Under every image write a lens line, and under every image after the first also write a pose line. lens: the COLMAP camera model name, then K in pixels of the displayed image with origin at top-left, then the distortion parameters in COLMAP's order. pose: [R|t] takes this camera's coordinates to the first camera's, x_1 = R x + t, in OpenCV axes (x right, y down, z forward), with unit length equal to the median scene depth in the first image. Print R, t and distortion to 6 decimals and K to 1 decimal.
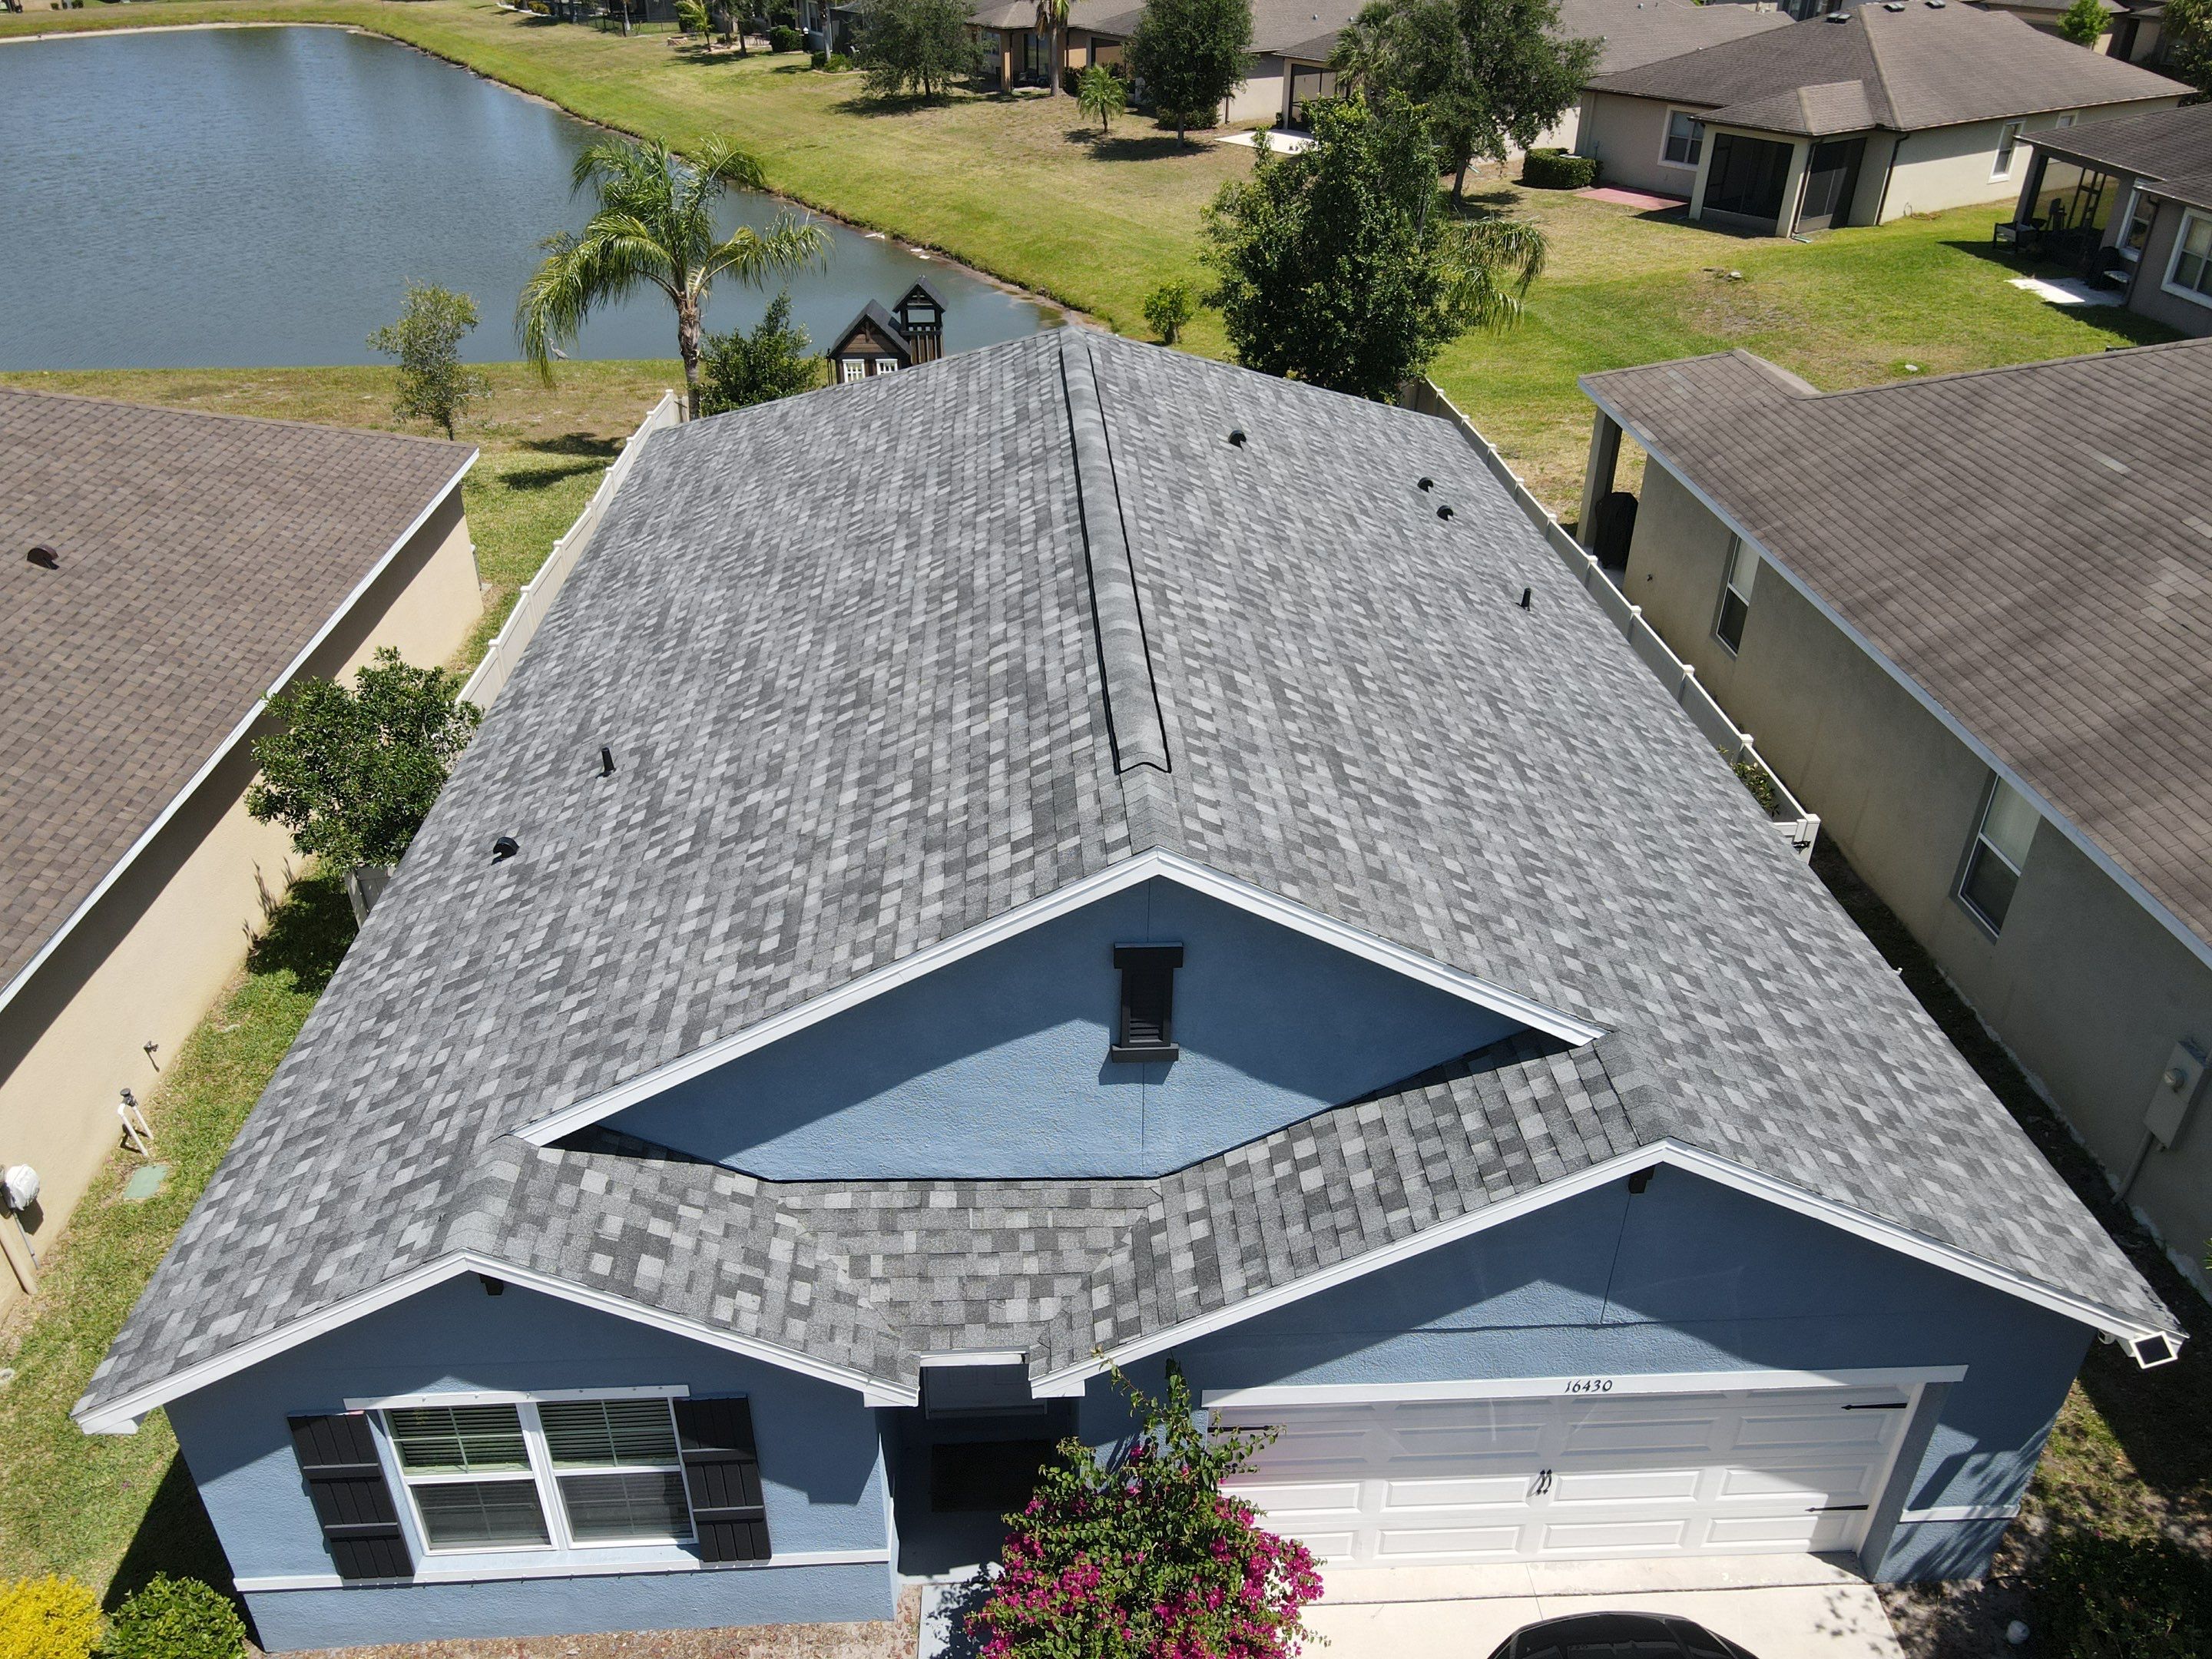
lens RADIAL K [[1615.3, 0, 1082.6], [0, 1615.3, 836.9], [0, 0, 1]] dist [-0.006385, 0.034627]
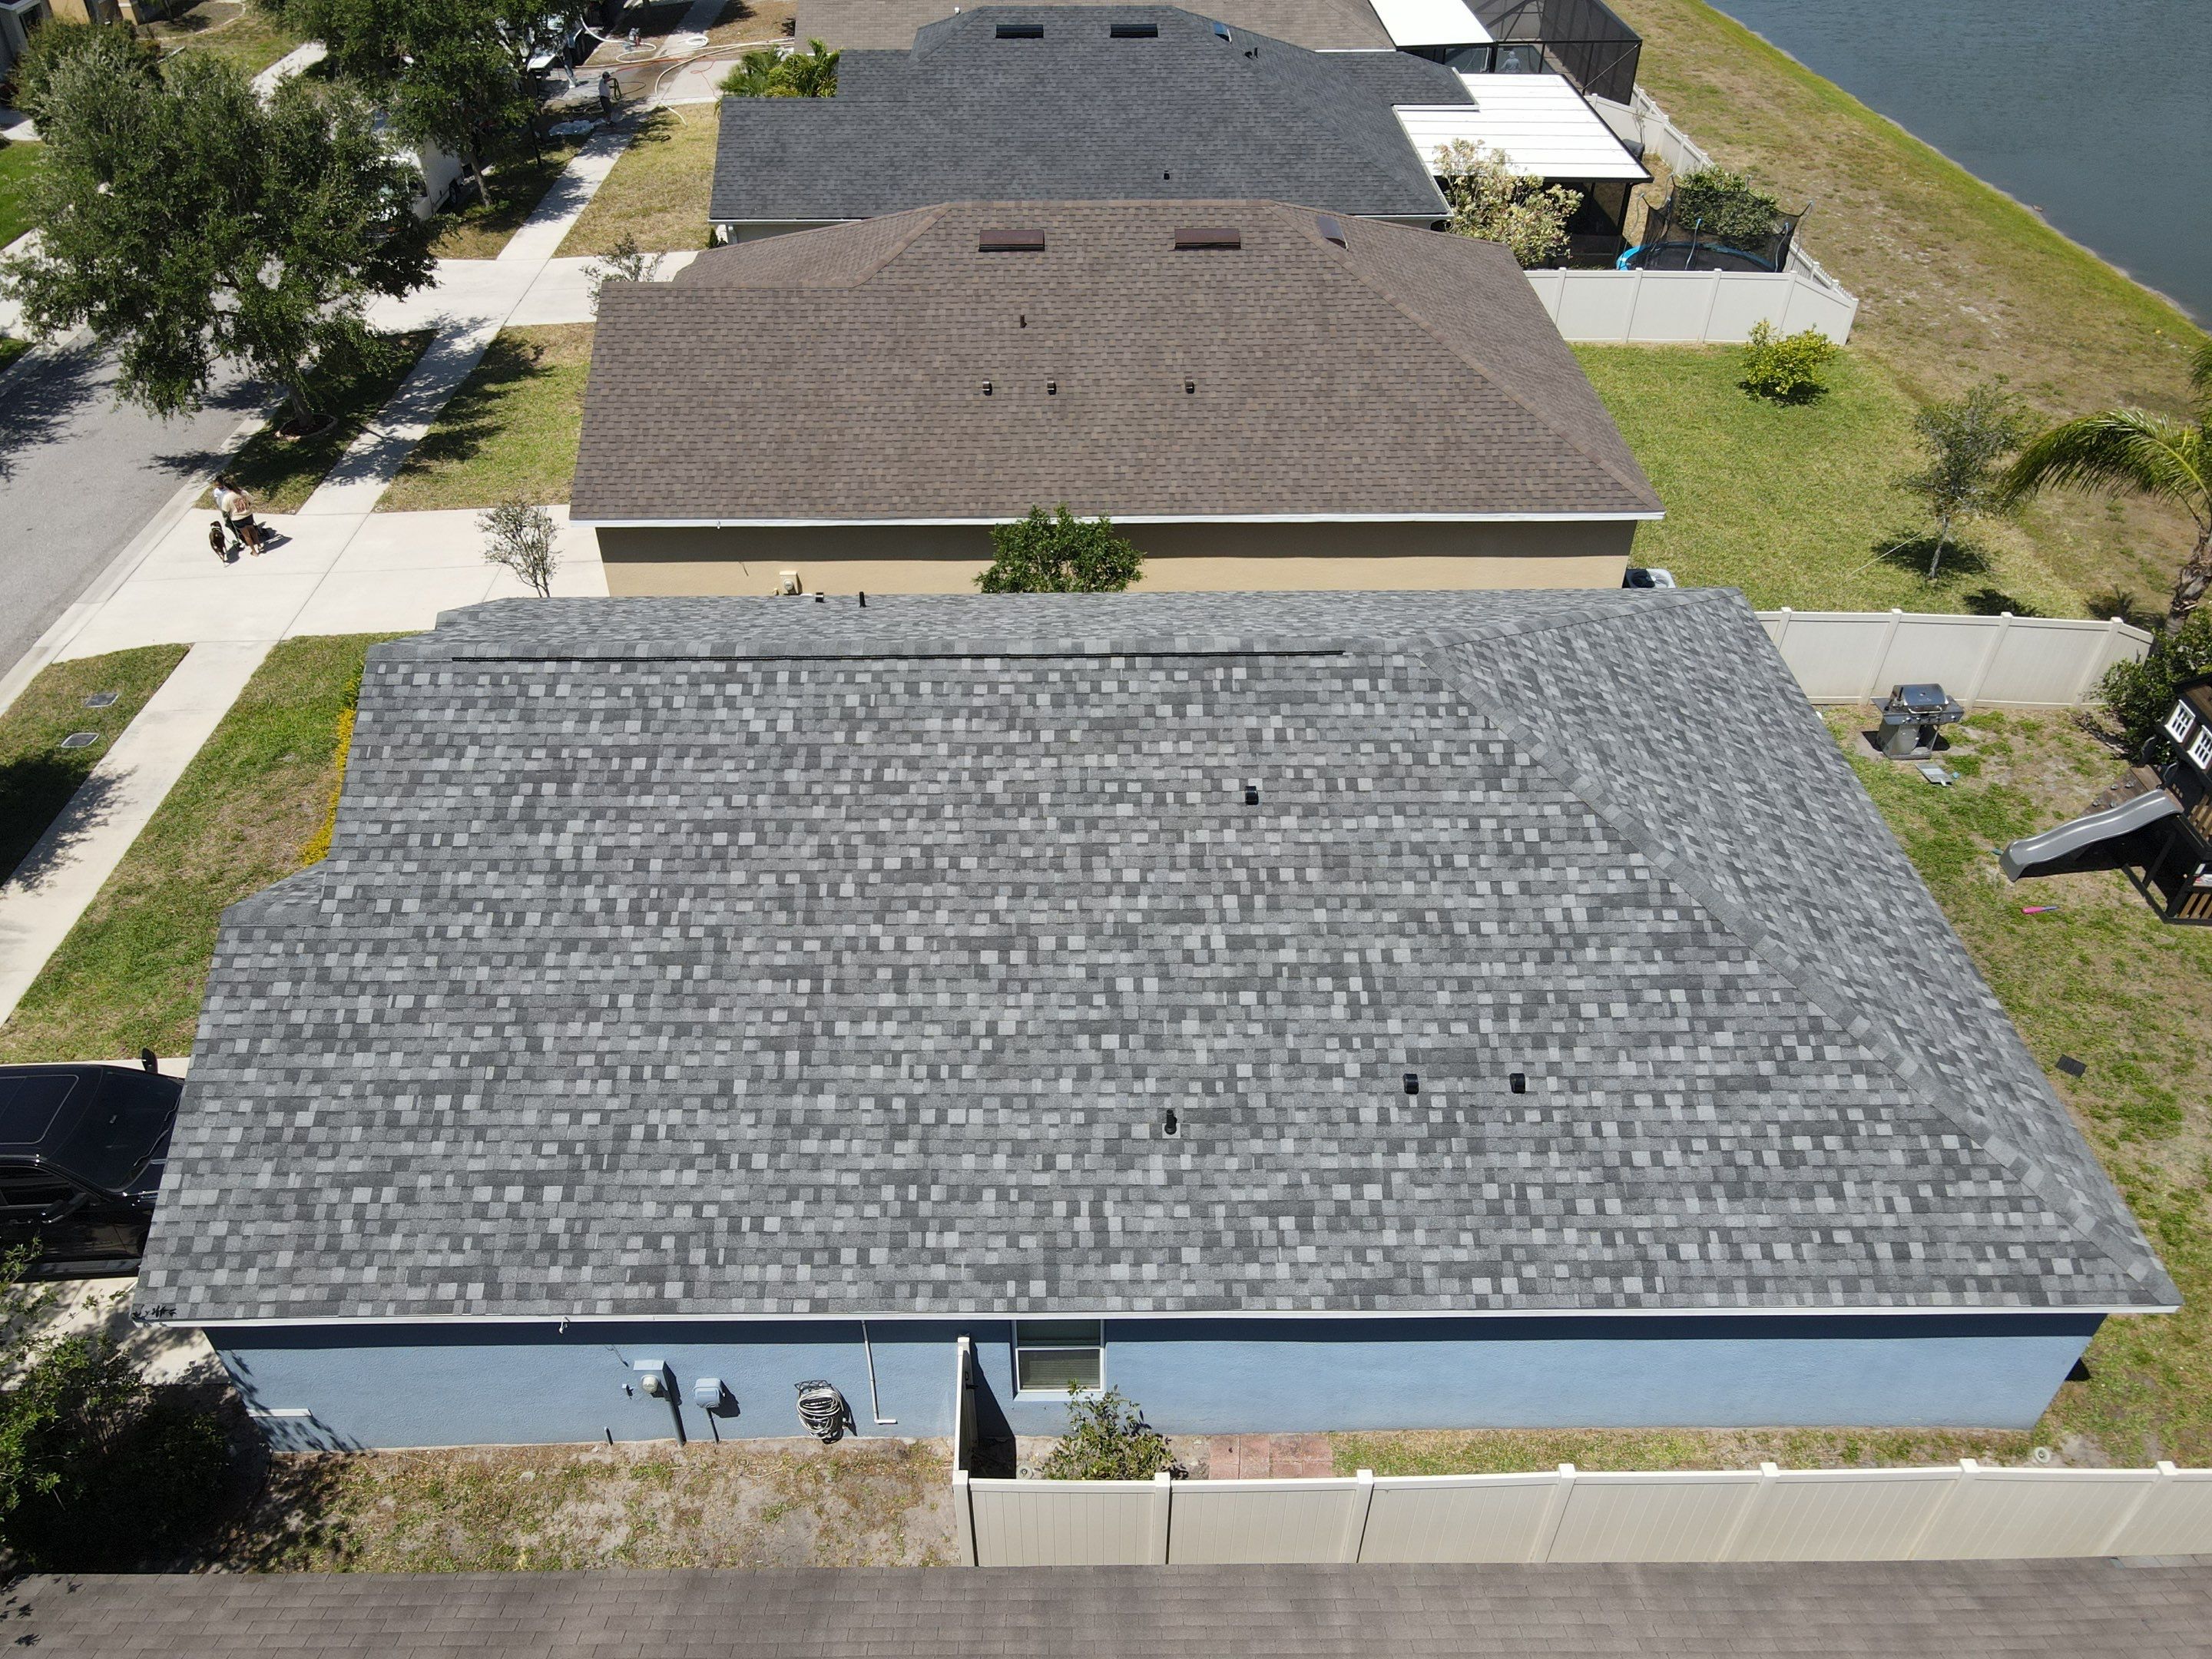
lens RADIAL K [[1615.3, 0, 1068.1], [0, 1615.3, 789.3], [0, 0, 1]] dist [-0.006385, 0.034627]
pose [[-0.045399, 0.624232, -0.779919, 1.330724], [-0.509575, 0.657041, 0.555545, -1.135902], [0.859228, 0.422648, 0.288264, 0.980204]]
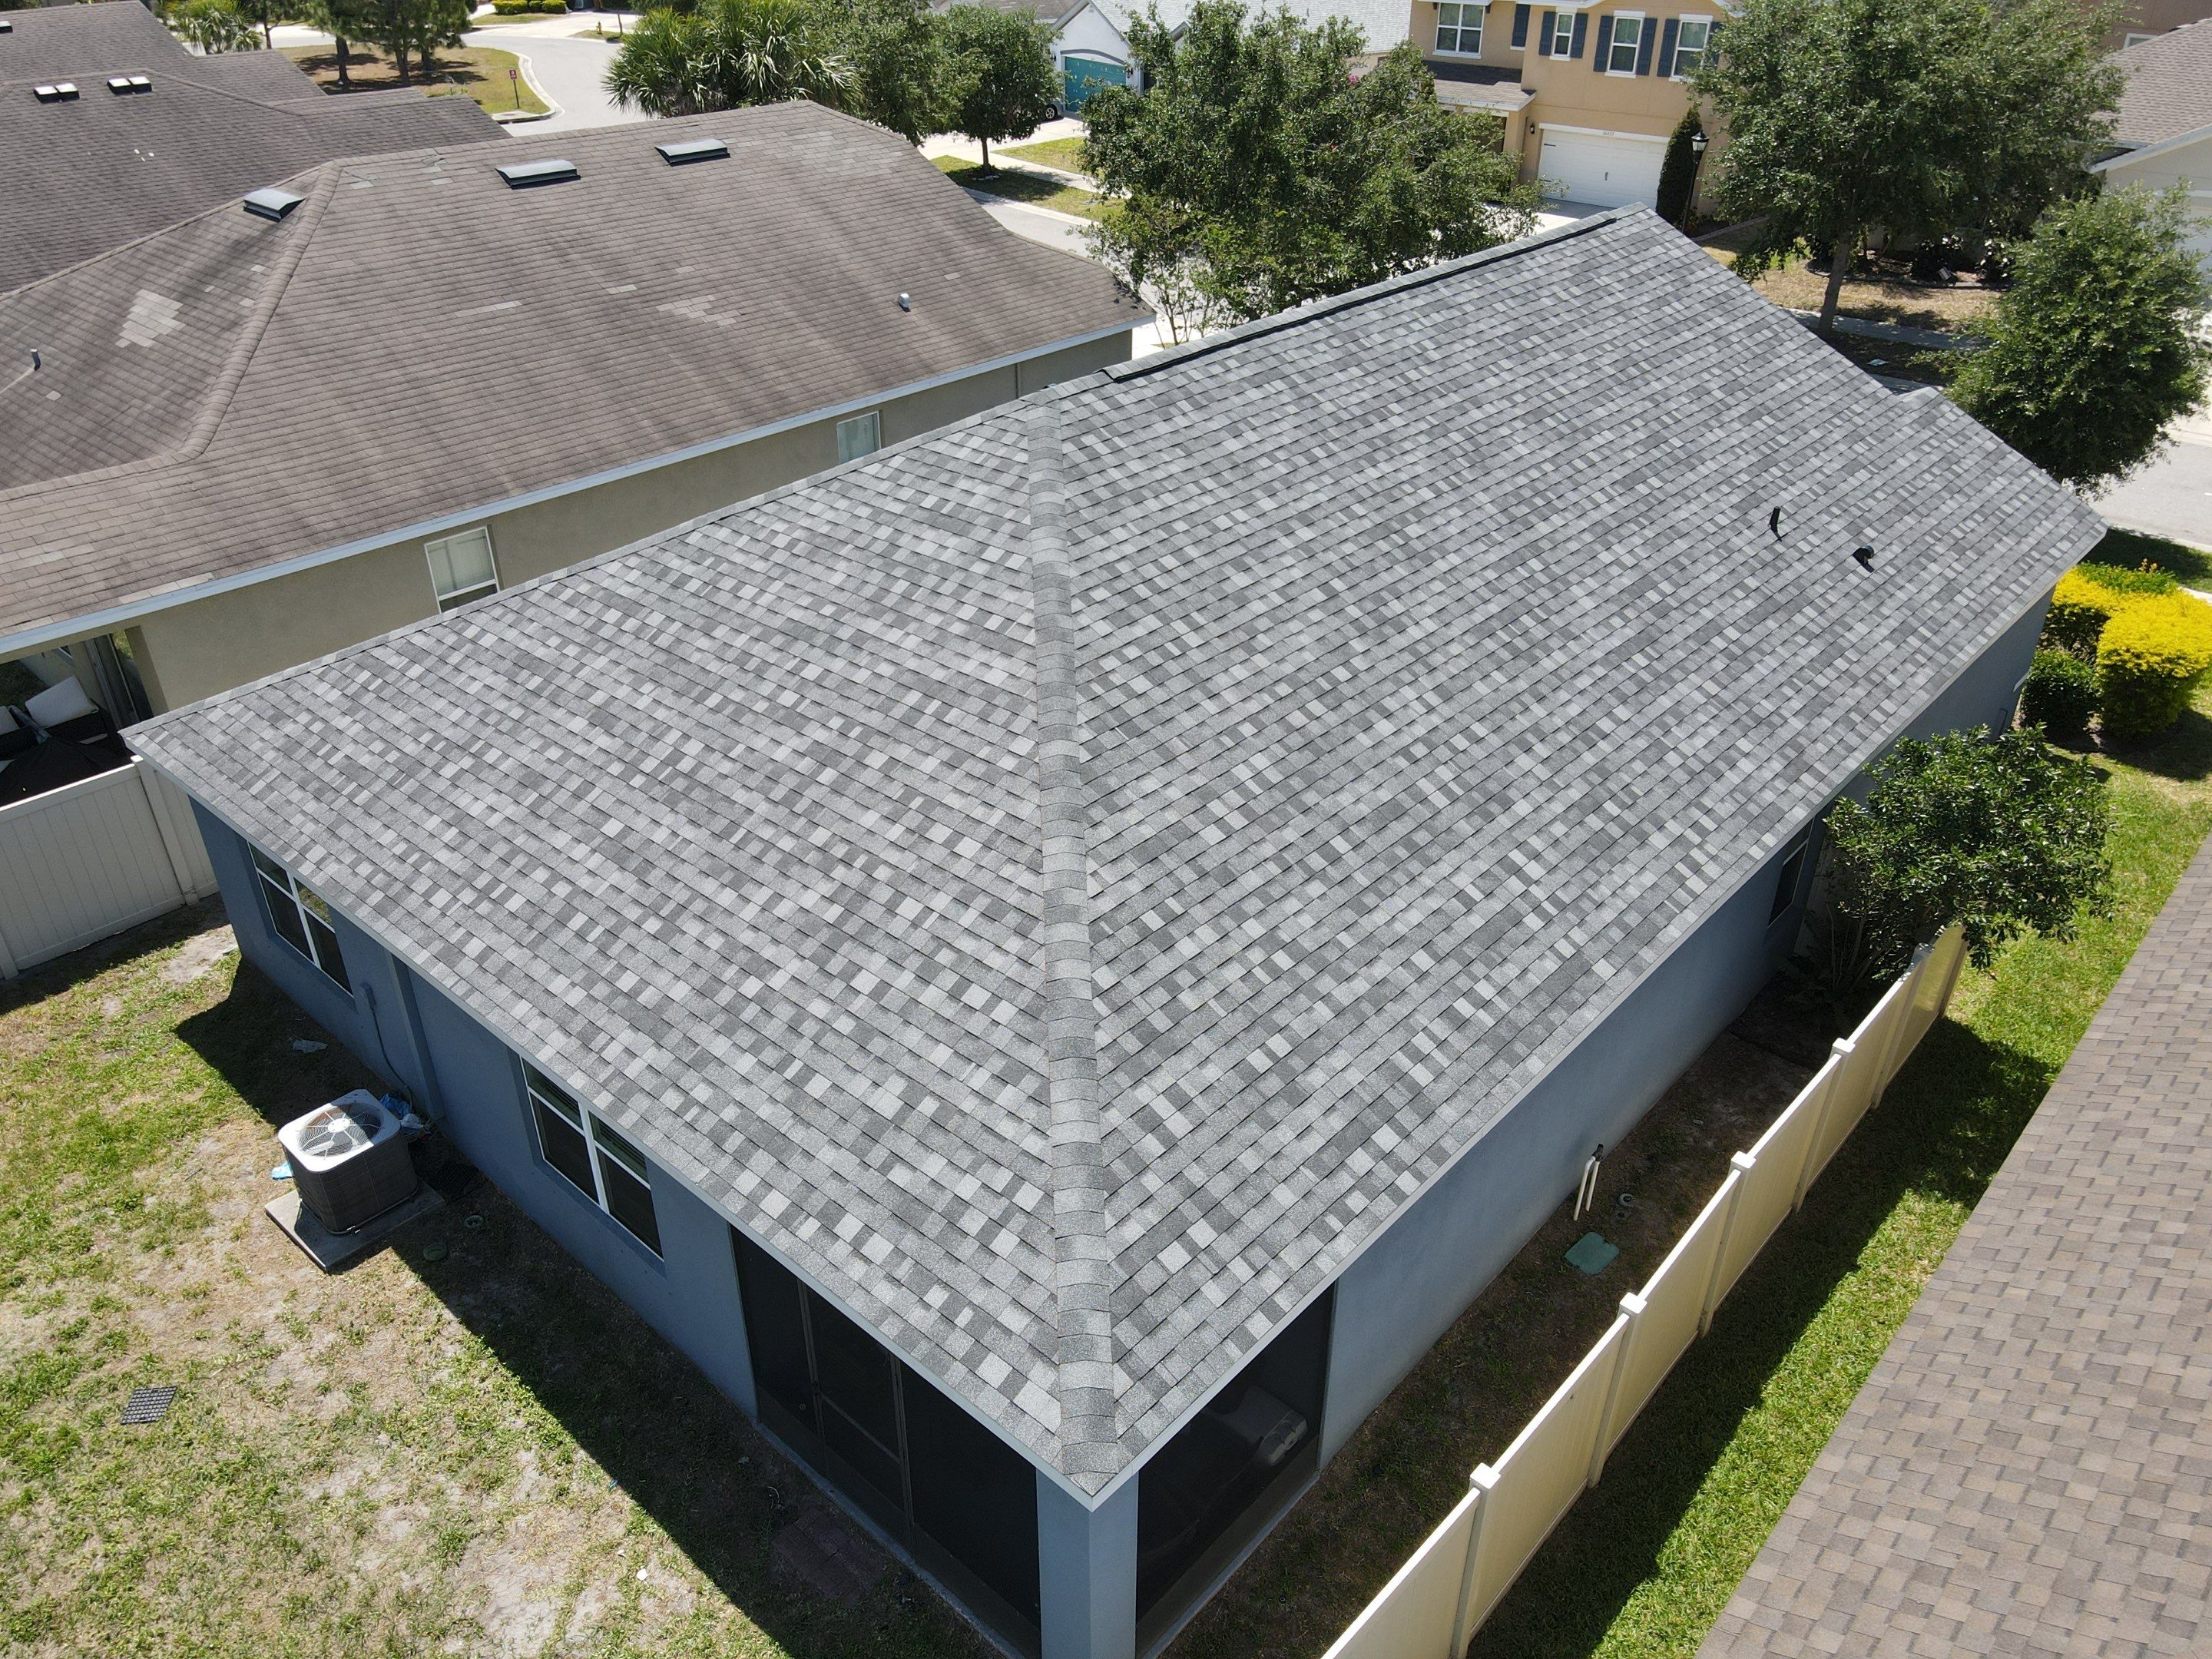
lens RADIAL K [[1615.3, 0, 1078.3], [0, 1615.3, 825.9], [0, 0, 1]] dist [-0.006385, 0.034627]
pose [[-0.703021, -0.364230, 0.610818, -0.938102], [0.374698, 0.540303, 0.753441, -1.294194], [-0.604453, 0.758557, -0.243368, 2.222360]]
